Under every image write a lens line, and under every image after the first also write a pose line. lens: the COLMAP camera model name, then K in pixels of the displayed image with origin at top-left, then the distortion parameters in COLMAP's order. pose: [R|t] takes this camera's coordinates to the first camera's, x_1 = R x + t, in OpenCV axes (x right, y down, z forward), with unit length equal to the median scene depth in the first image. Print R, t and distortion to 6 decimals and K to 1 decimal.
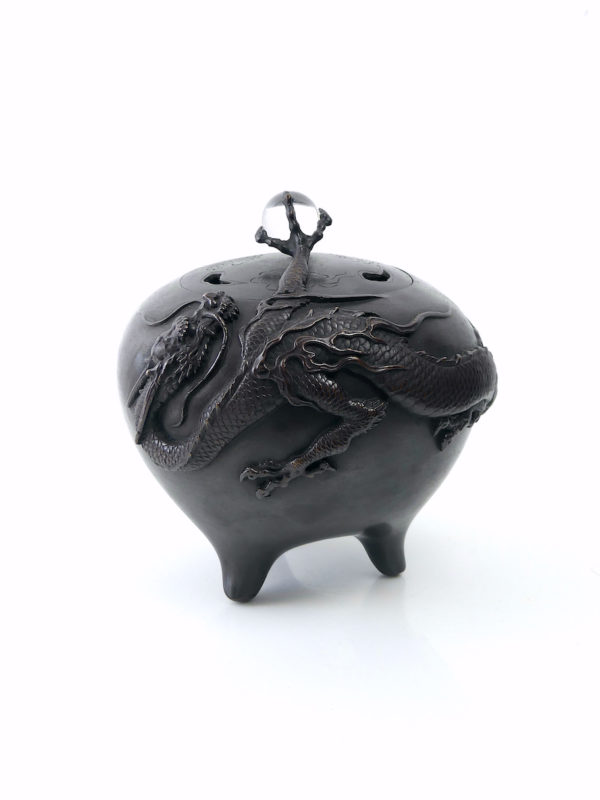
lens RADIAL K [[1423.9, 0, 299.6], [0, 1423.9, 400.3], [0, 0, 1]] dist [-0.005835, 0.000000]
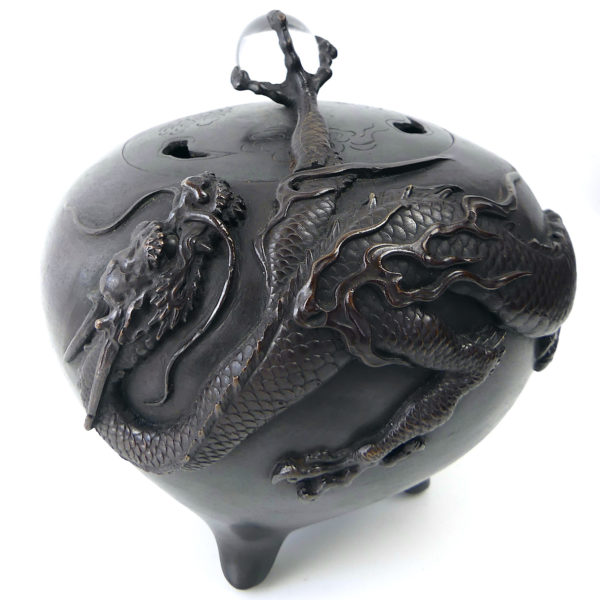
lens RADIAL K [[802.5, 0, 283.8], [0, 802.5, 216.0], [0, 0, 1]] dist [-0.007147, 0.000000]
pose [[0.980753, -0.095993, 0.170027, -0.084301], [0.089699, 0.994981, 0.044342, -0.071480], [-0.173431, -0.028238, 0.984441, 0.669401]]
